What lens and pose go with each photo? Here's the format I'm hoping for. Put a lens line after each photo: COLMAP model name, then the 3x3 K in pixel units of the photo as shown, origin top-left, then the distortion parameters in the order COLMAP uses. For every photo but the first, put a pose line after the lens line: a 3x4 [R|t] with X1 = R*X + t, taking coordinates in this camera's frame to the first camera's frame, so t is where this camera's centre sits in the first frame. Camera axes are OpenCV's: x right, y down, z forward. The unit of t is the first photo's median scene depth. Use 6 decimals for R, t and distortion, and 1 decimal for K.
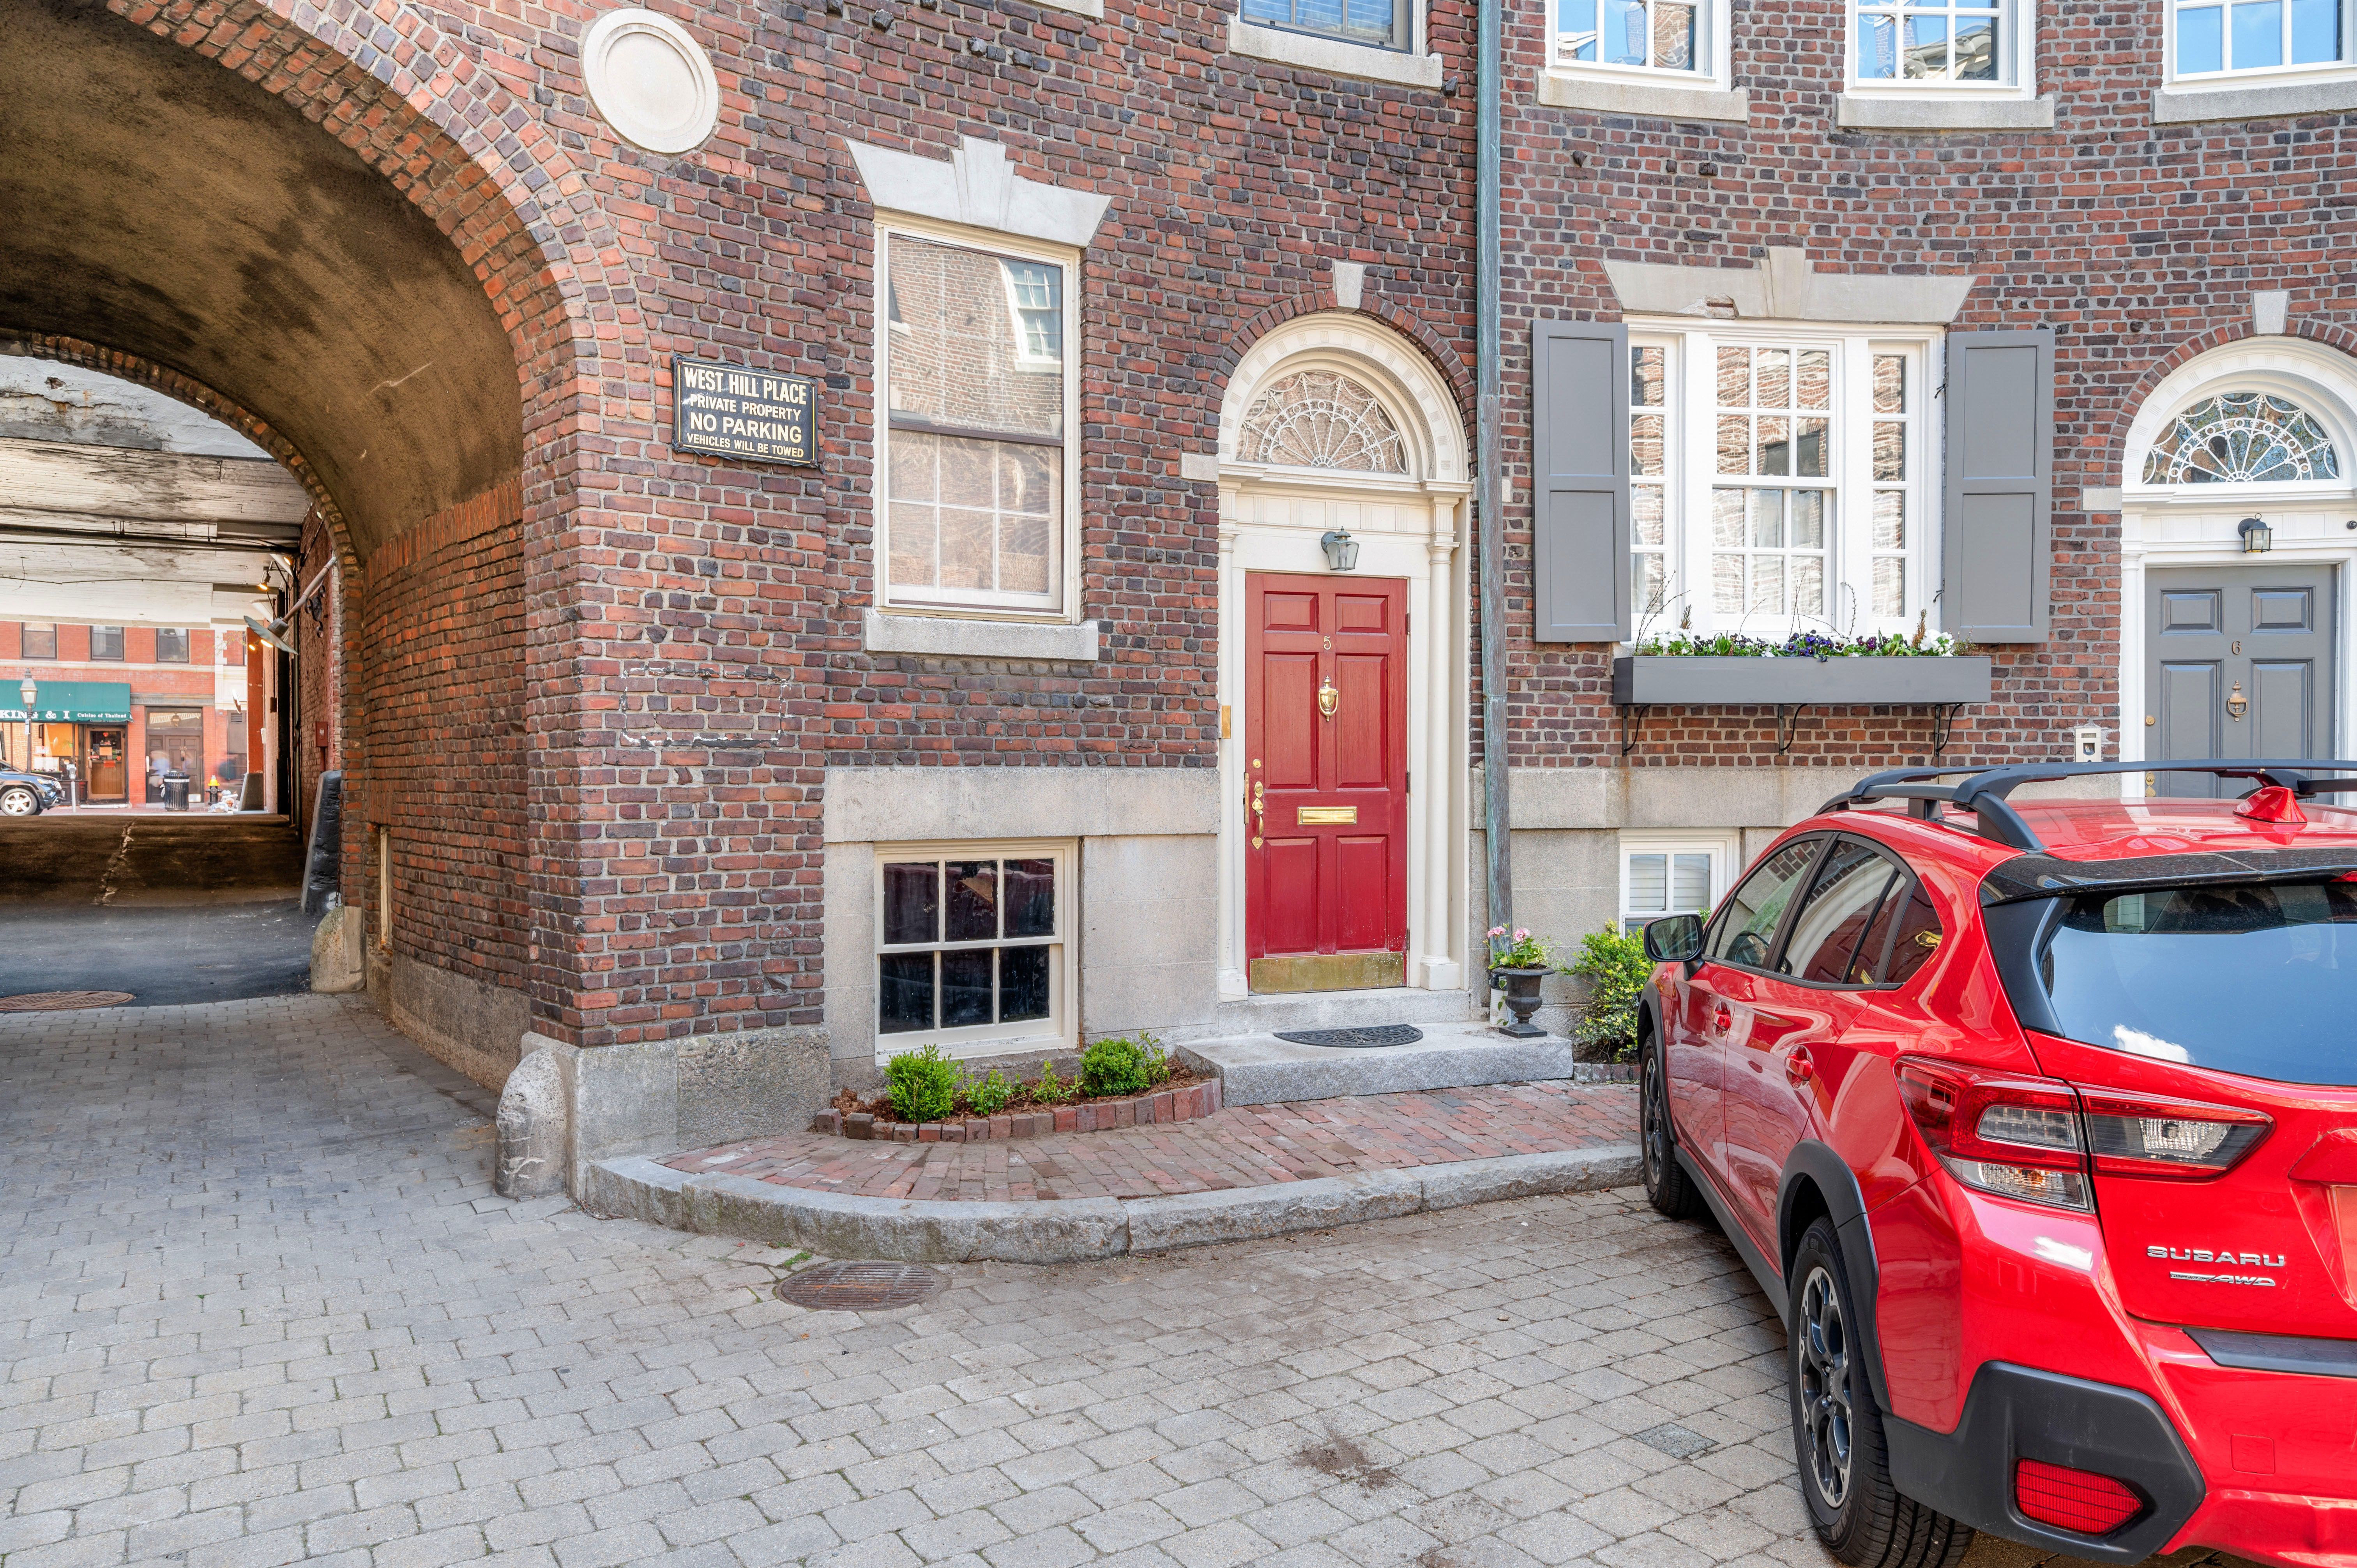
lens RADIAL K [[1518.6, 0, 1177.6], [0, 1518.6, 790.2], [0, 0, 1]] dist [0.000312, 0.001489]
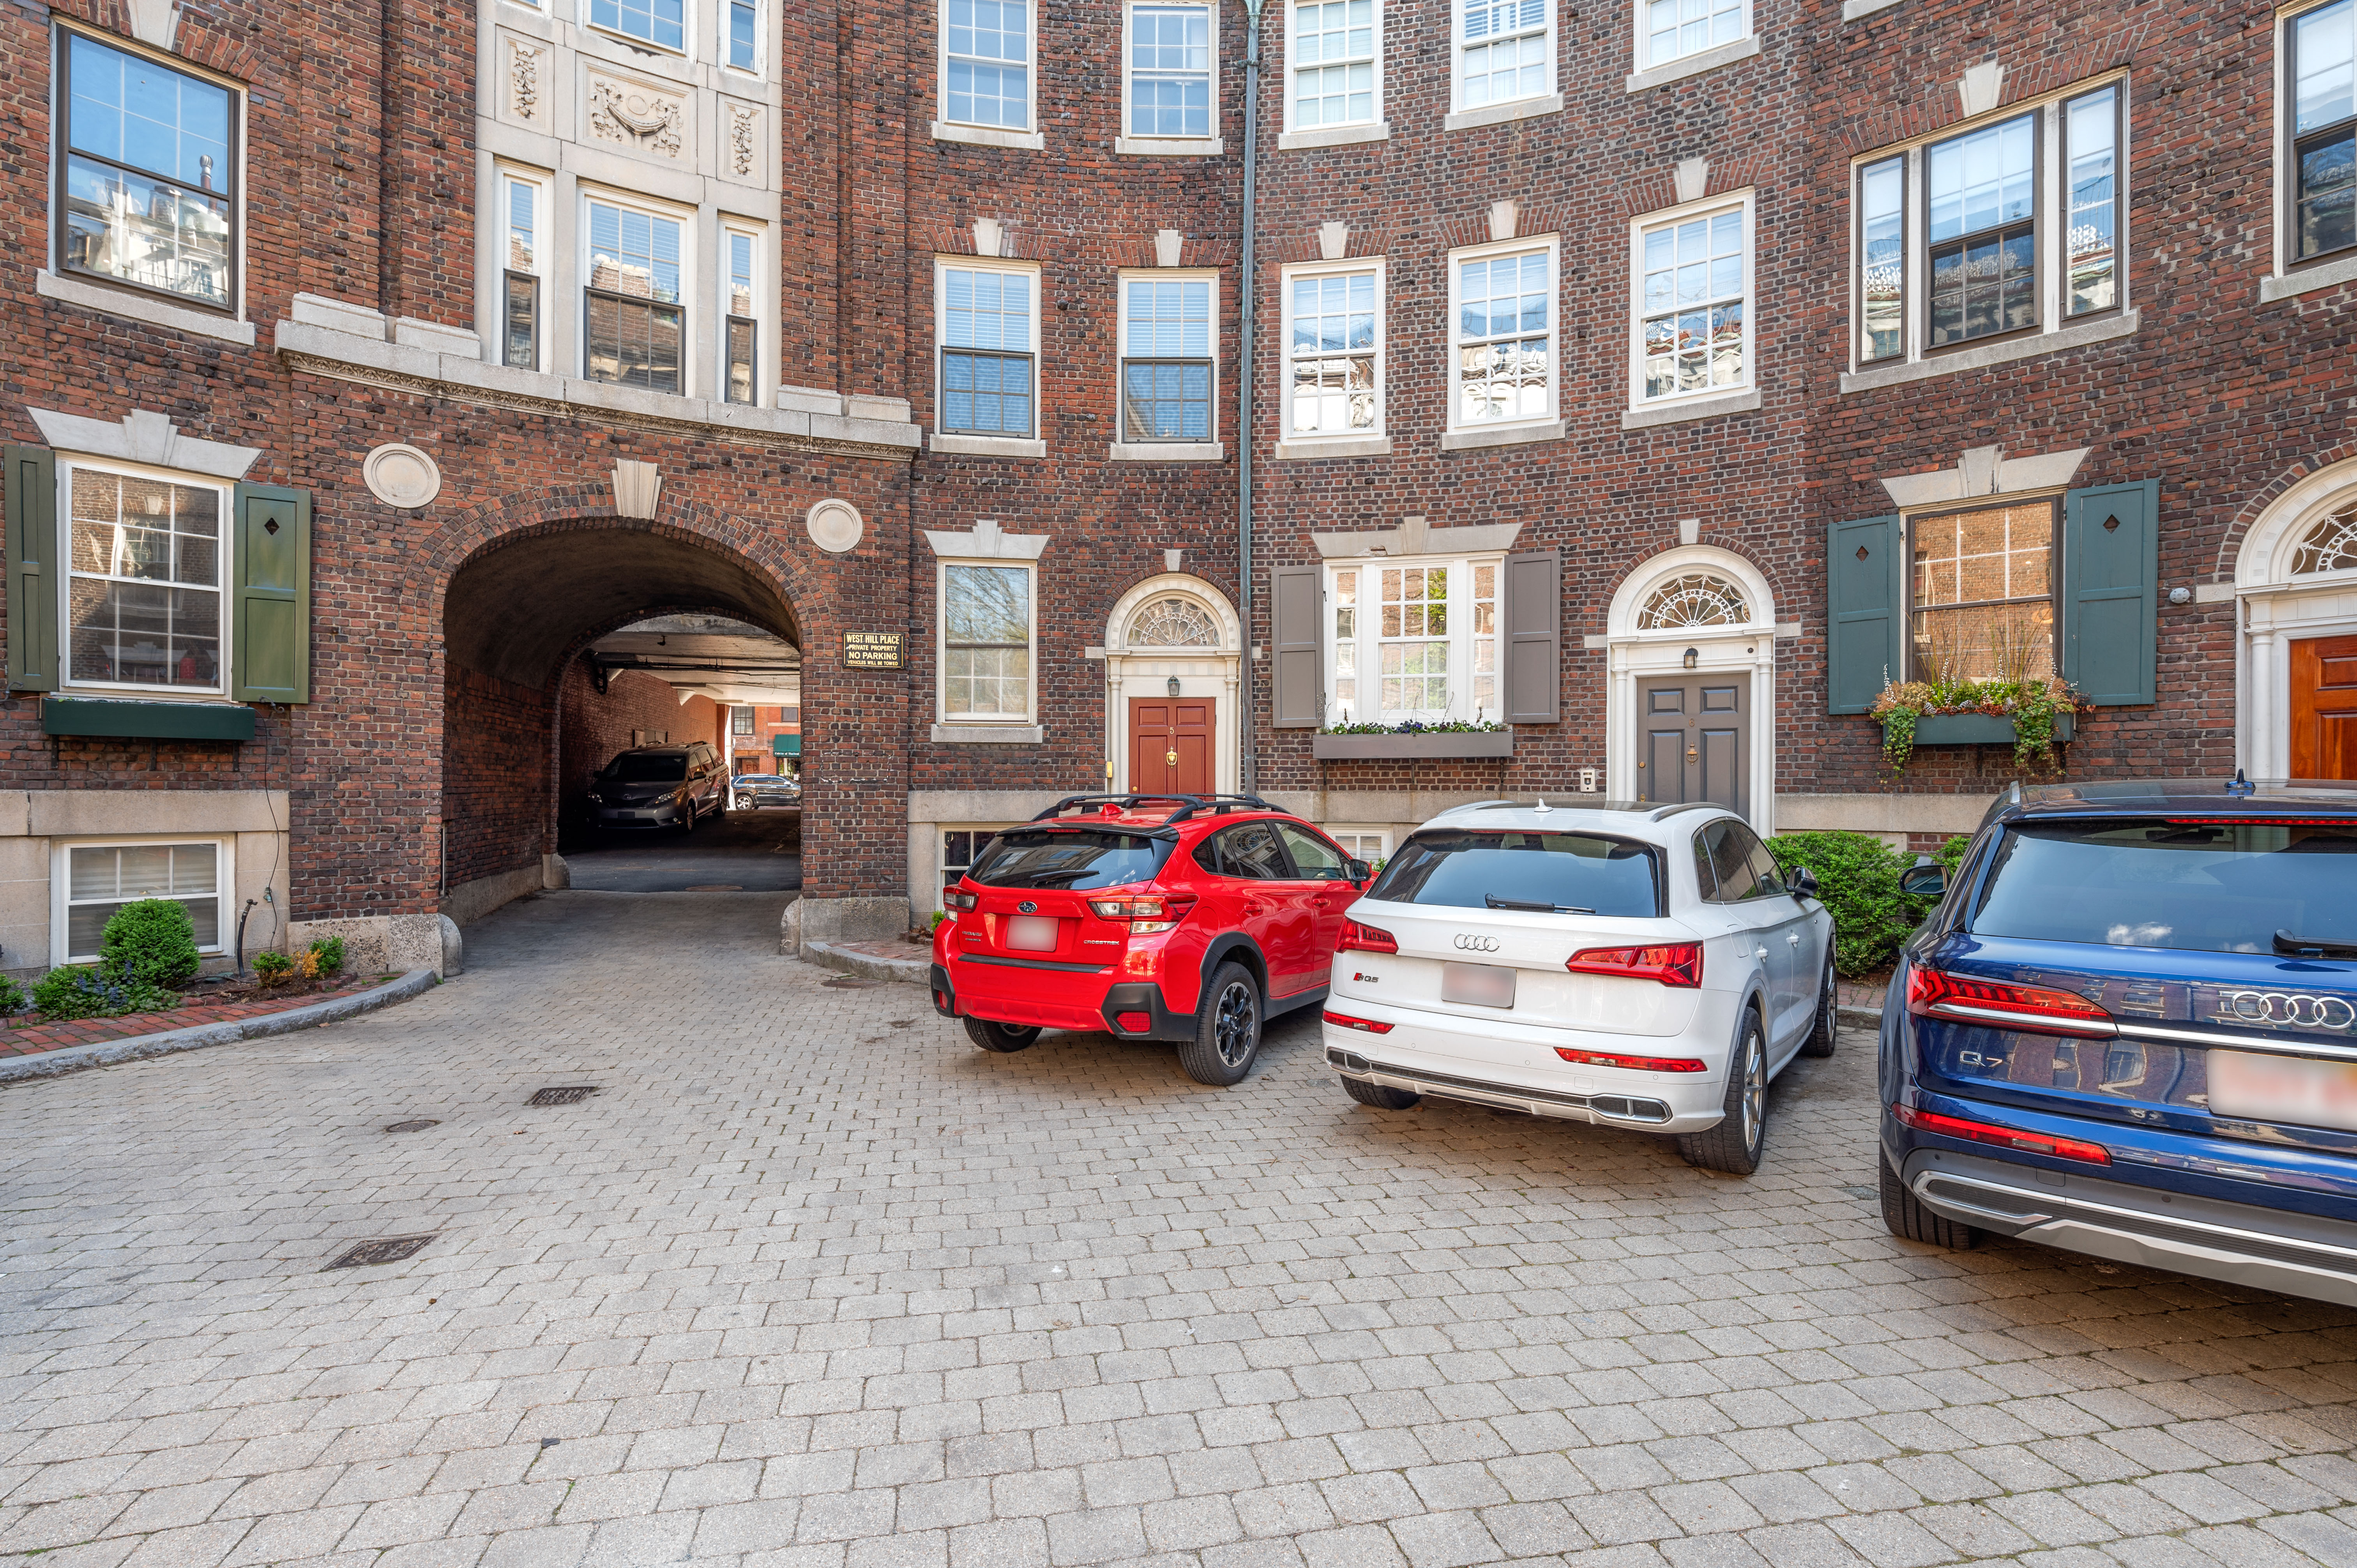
lens RADIAL K [[1074.9, 0, 1180.2], [0, 1074.9, 781.6], [0, 0, 1]] dist [-0.000082, -0.000021]
pose [[0.936858, 0.000554, -0.349709, 0.626697], [-0.005868, 0.999883, -0.014135, -0.006796], [0.349660, 0.015295, 0.936752, -0.371348]]
